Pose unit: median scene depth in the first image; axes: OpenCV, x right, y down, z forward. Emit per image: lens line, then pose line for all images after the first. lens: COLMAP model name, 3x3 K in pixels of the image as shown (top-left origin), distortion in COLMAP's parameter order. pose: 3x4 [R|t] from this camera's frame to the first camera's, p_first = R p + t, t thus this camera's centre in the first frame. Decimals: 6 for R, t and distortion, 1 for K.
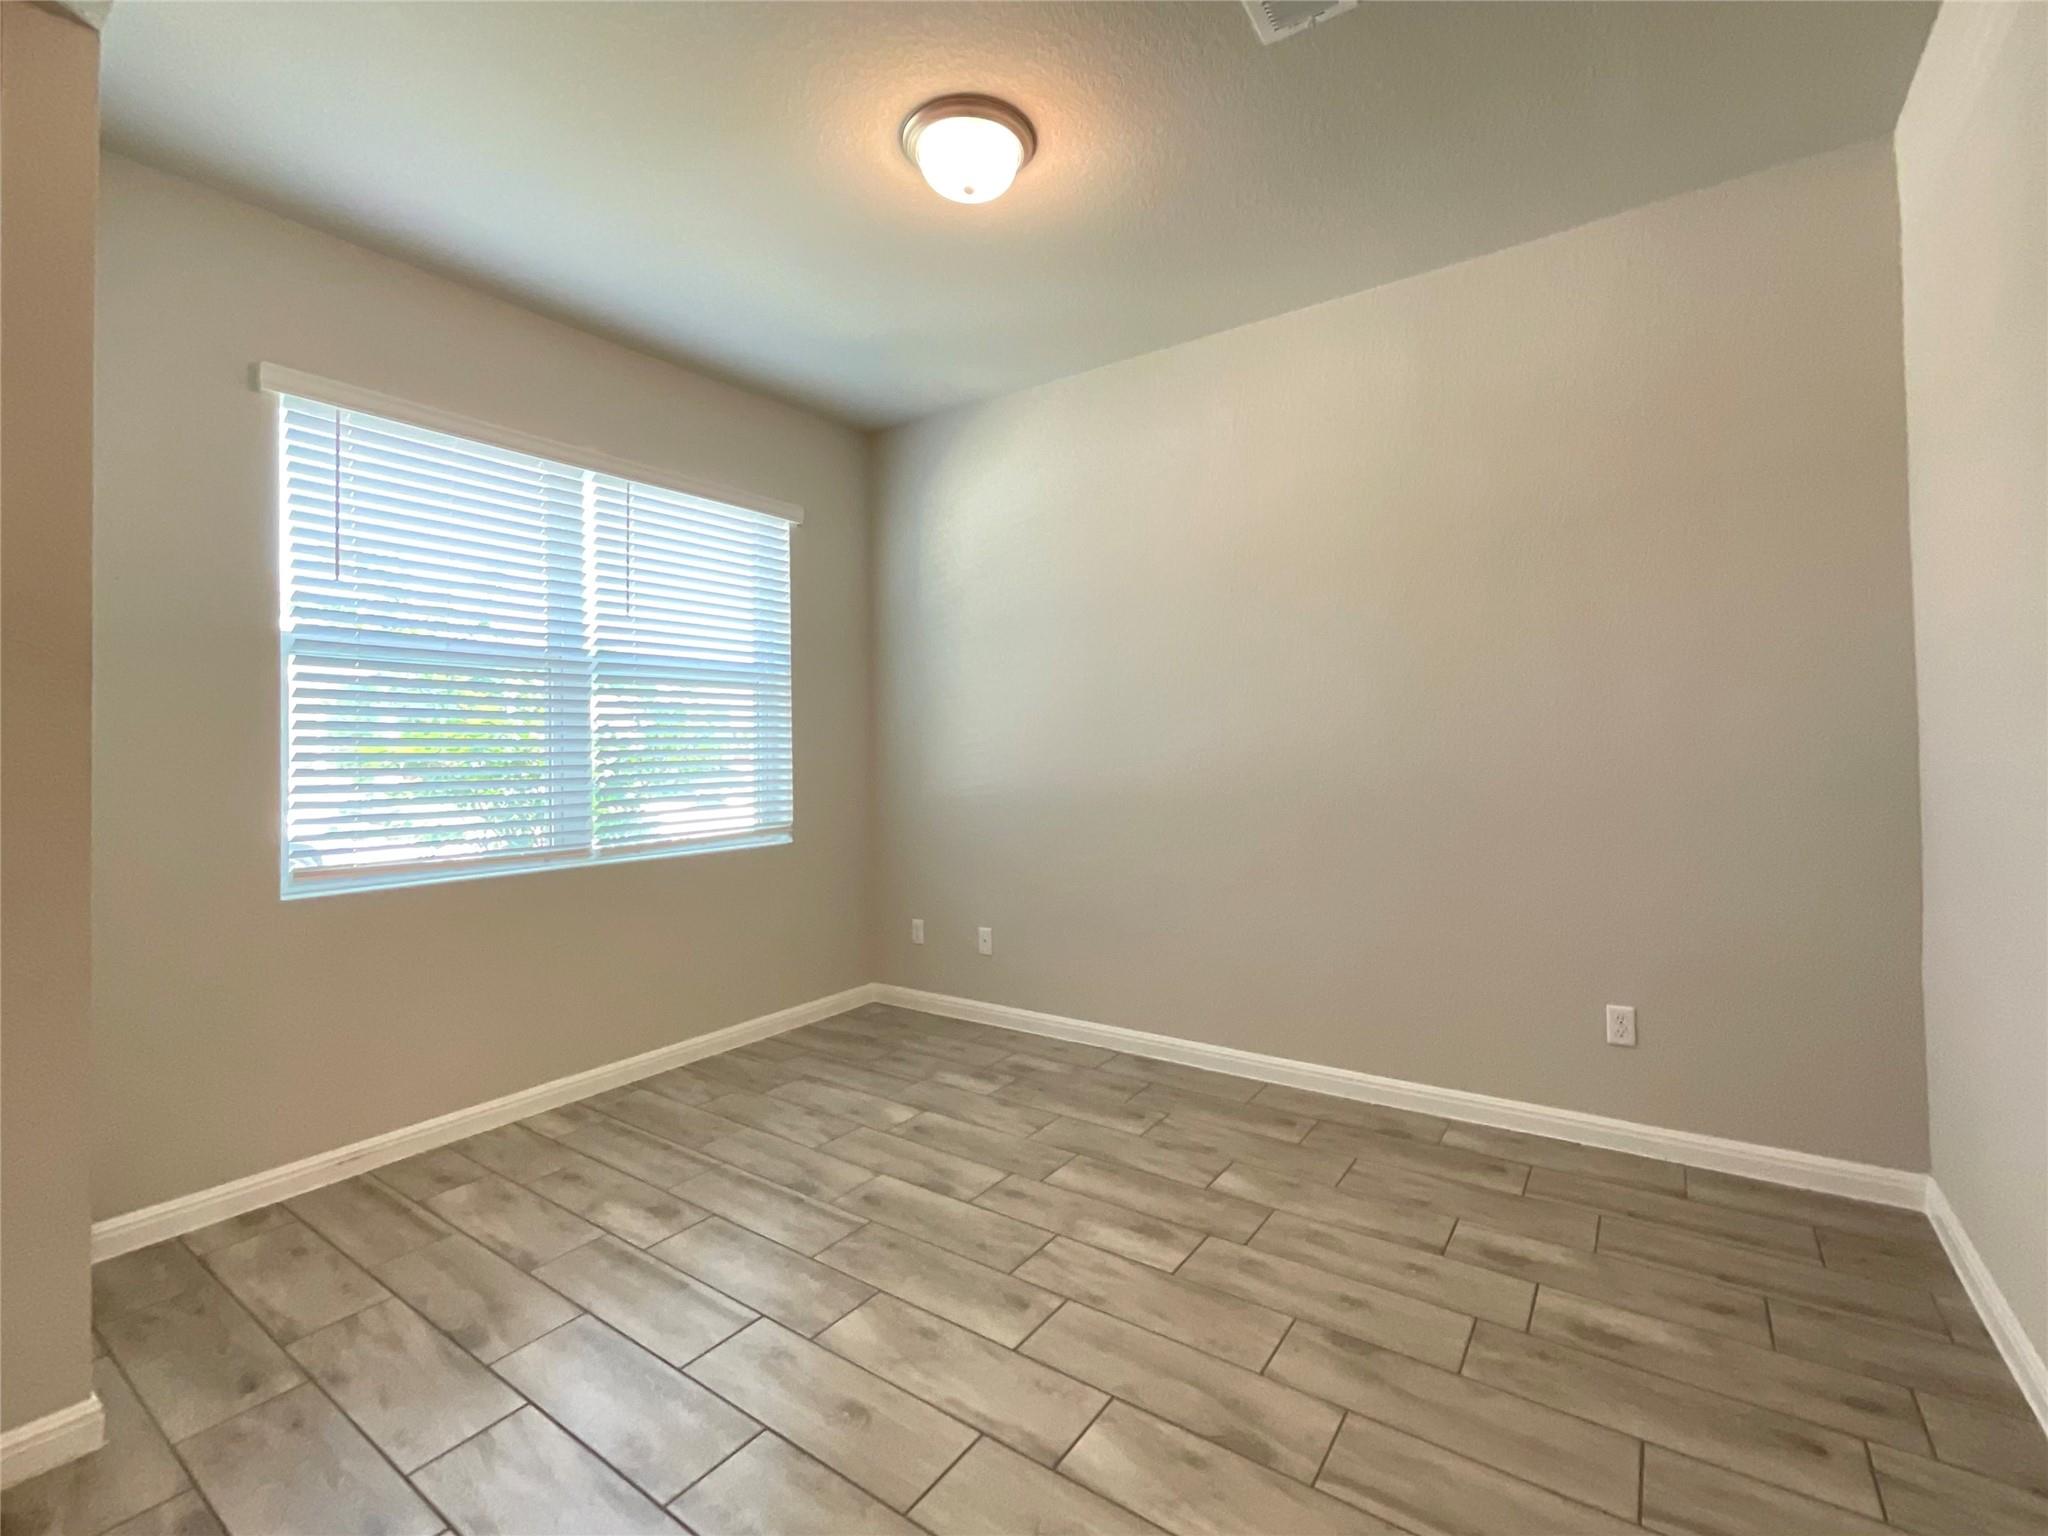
lens RADIAL K [[901.5, 0, 1031.0], [0, 901.5, 731.1], [0, 0, 1]] dist [-0.002782, 0.000074]
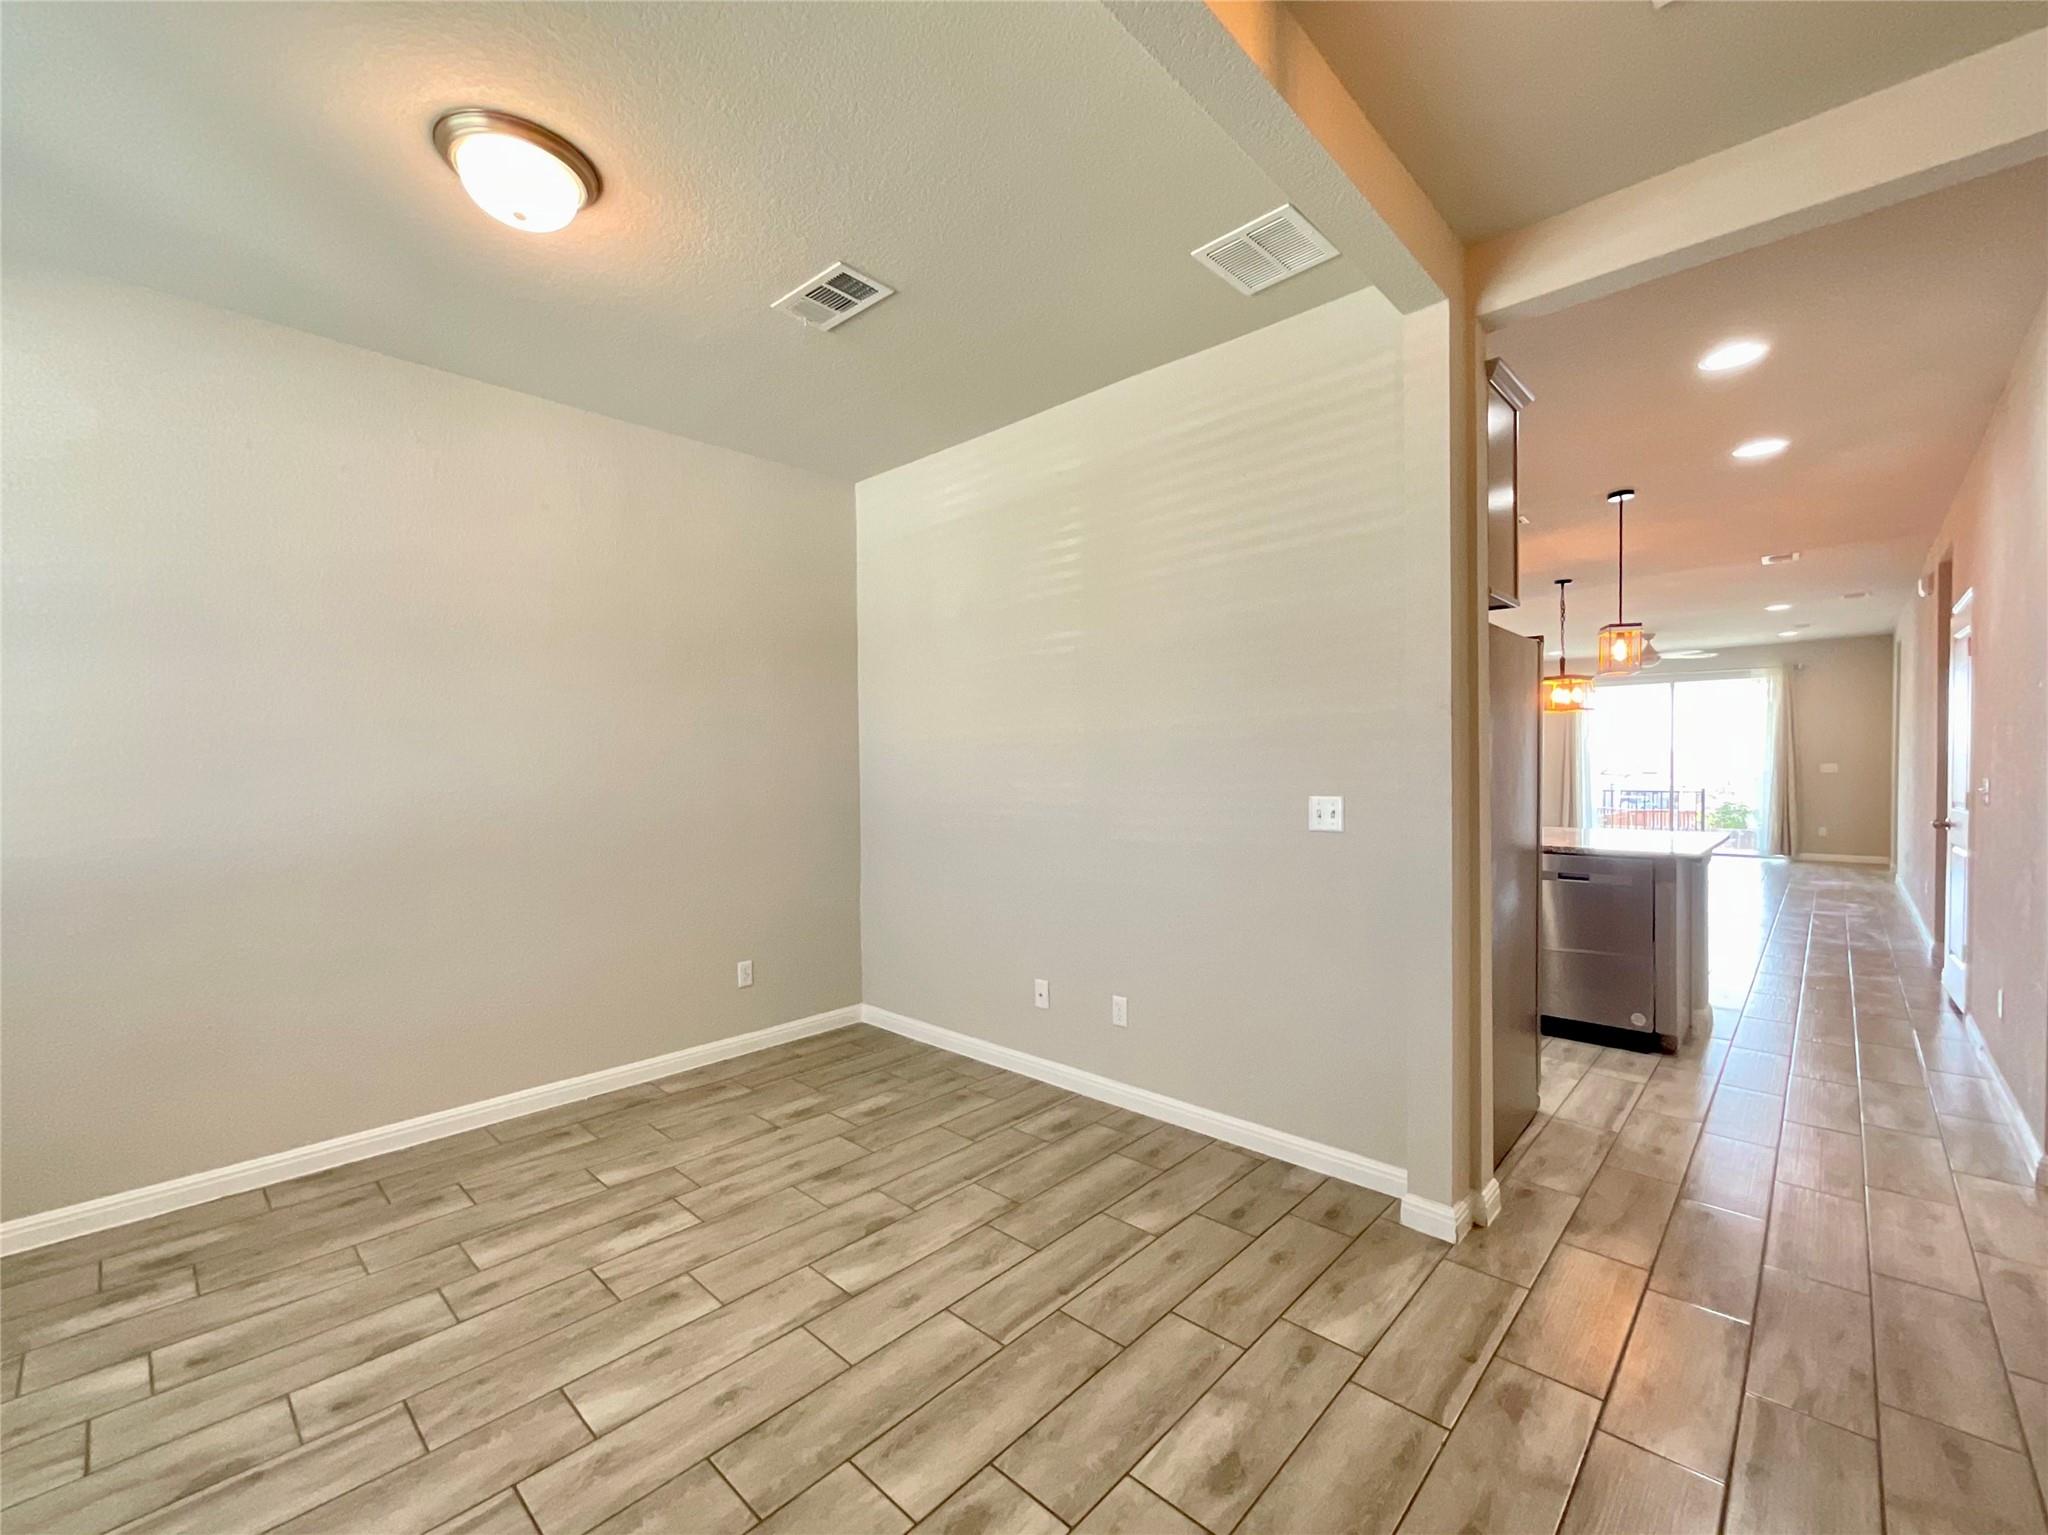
lens RADIAL K [[852.3, 0, 1025.7], [0, 852.3, 777.5], [0, 0, 1]] dist [0.003132, -0.000184]
pose [[0.151519, 0.002541, 0.988451, -0.832750], [-0.009662, 0.999953, -0.001090, -0.023111], [-0.988407, -0.009386, 0.151536, 0.322976]]
